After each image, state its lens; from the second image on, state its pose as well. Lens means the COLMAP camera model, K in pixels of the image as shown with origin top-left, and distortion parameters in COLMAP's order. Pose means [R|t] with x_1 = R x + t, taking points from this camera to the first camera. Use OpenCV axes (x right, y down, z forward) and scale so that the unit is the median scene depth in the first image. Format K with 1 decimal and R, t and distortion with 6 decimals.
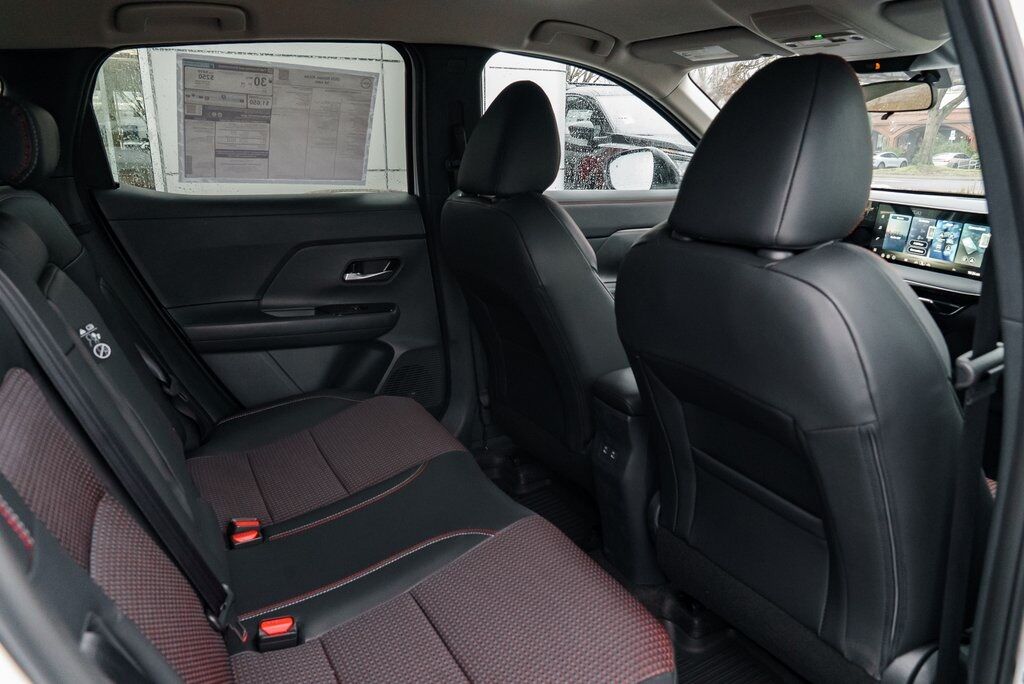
lens RADIAL K [[699.2, 0, 508.8], [0, 699.2, 345.5], [0, 0, 1]] dist [-0.026081, 0.022122]
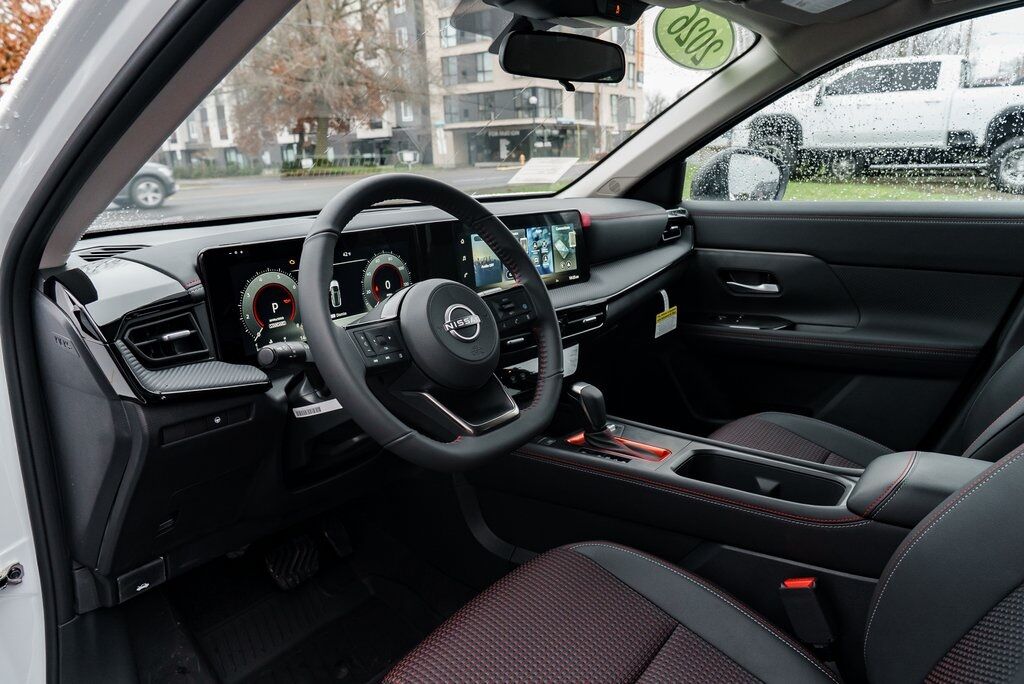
lens RADIAL K [[699.2, 0, 508.8], [0, 699.2, 345.5], [0, 0, 1]] dist [-0.026081, 0.022122]
pose [[-0.405283, -0.227266, 0.885492, -0.044138], [0.289113, 0.887031, 0.359986, -0.161959], [-0.867271, 0.401904, -0.293793, 0.598053]]
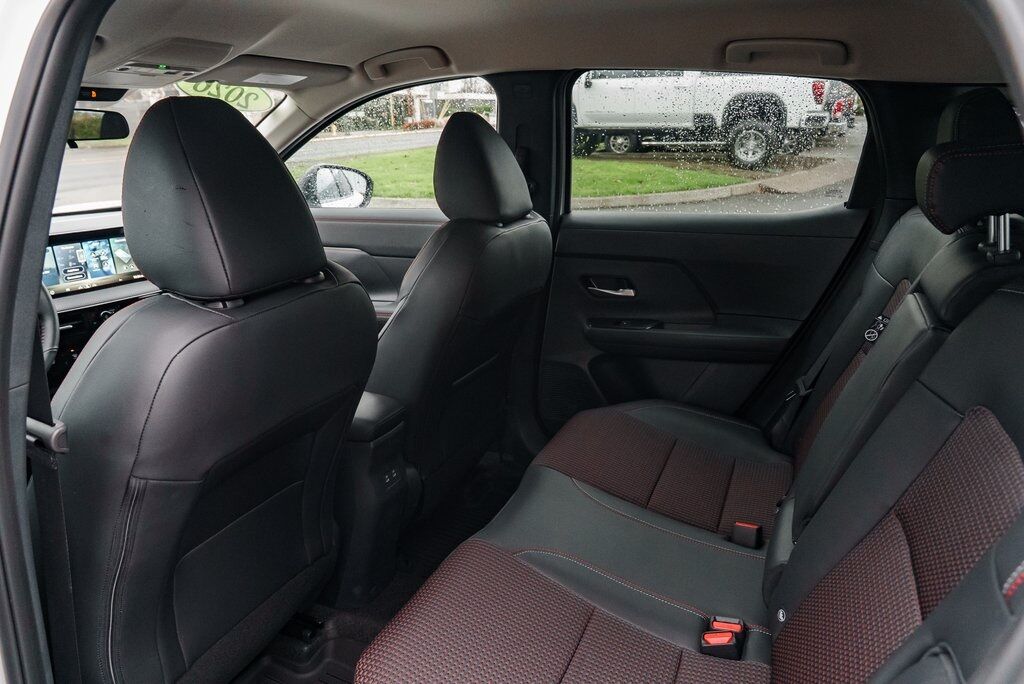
lens RADIAL K [[699.2, 0, 508.8], [0, 699.2, 345.5], [0, 0, 1]] dist [-0.026081, 0.022122]
pose [[-0.613231, -0.230330, 0.755577, -0.272309], [0.242878, 0.855222, 0.457827, -0.170059], [-0.751637, 0.464266, -0.468507, 0.496237]]
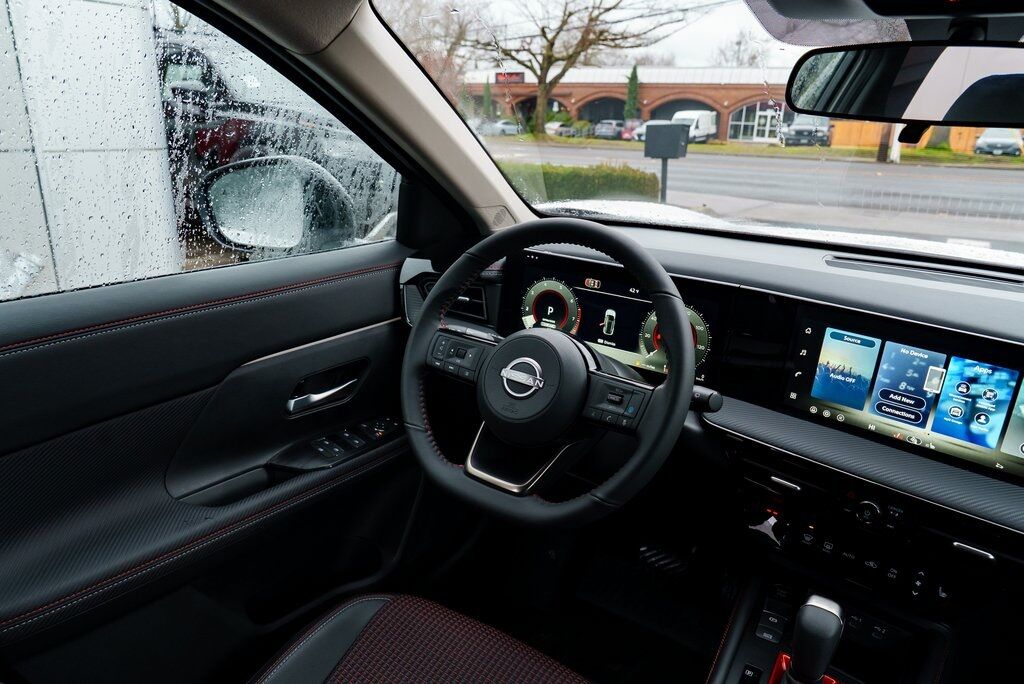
lens RADIAL K [[699.2, 0, 508.8], [0, 699.2, 345.5], [0, 0, 1]] dist [-0.026081, 0.022122]
pose [[0.880701, -0.122538, 0.457548, 0.064990], [0.100100, 0.992290, 0.073076, -0.115959], [-0.462975, -0.018557, 0.886177, 0.332747]]
